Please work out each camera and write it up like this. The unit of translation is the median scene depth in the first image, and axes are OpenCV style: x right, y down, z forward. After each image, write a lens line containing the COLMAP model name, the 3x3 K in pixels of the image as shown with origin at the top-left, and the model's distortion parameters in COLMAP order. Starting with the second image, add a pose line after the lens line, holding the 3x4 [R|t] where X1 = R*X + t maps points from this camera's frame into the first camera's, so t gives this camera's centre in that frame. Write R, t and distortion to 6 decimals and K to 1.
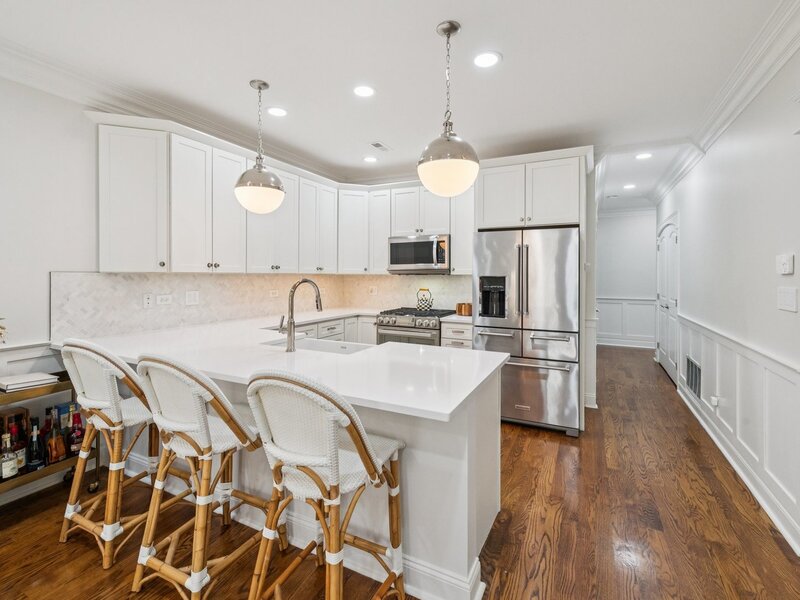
lens RADIAL K [[375.7, 0, 399.2], [0, 375.7, 274.7], [0, 0, 1]] dist [0.001590, 0.000103]
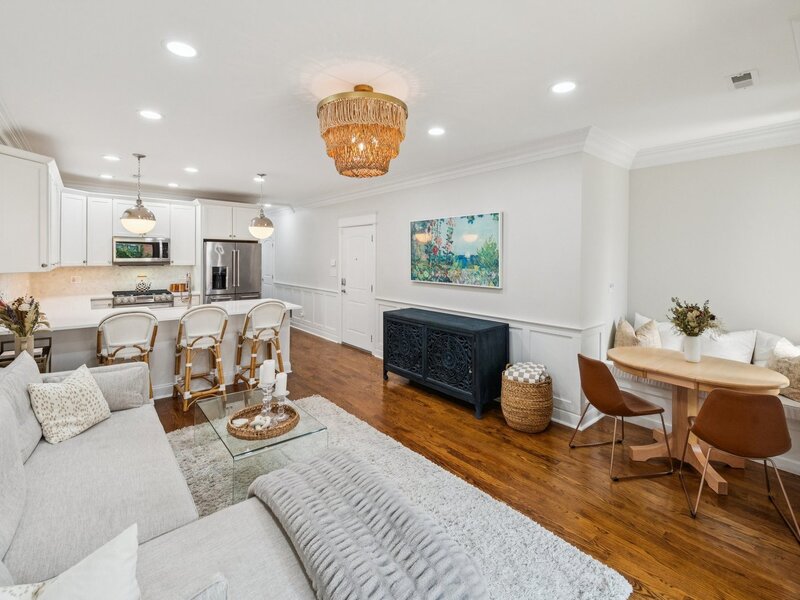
lens RADIAL K [[357.6, 0, 397.6], [0, 357.6, 293.9], [0, 0, 1]] dist [0.016504, -0.001150]
pose [[0.384196, -0.093465, 0.918509, -1.079690], [-0.008763, 0.994449, 0.104857, -0.058397], [-0.923210, -0.048334, 0.381244, -0.501290]]
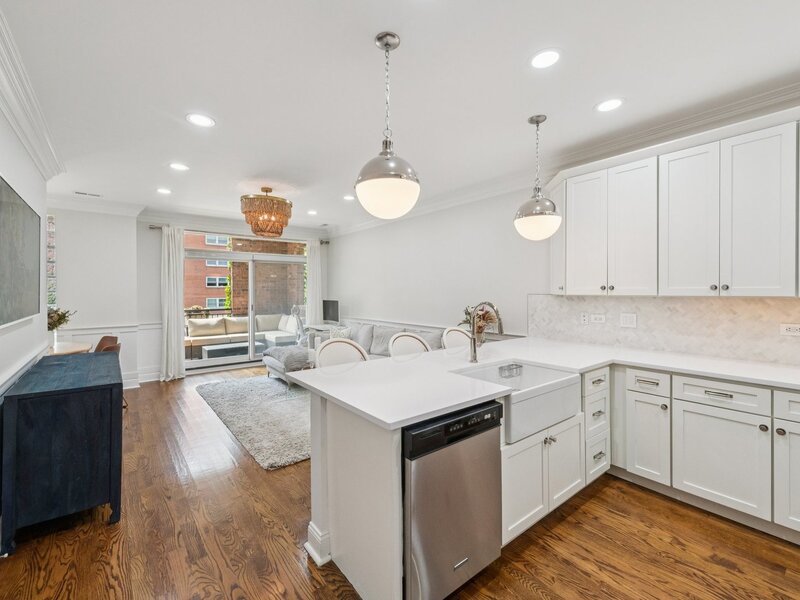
lens RADIAL K [[357.6, 0, 397.6], [0, 357.6, 293.9], [0, 0, 1]] dist [0.016504, -0.001150]
pose [[-0.417241, 0.003484, -0.908789, 0.557296], [-0.001346, 0.999989, 0.004452, -0.011082], [0.908795, 0.003080, -0.417232, 0.822485]]
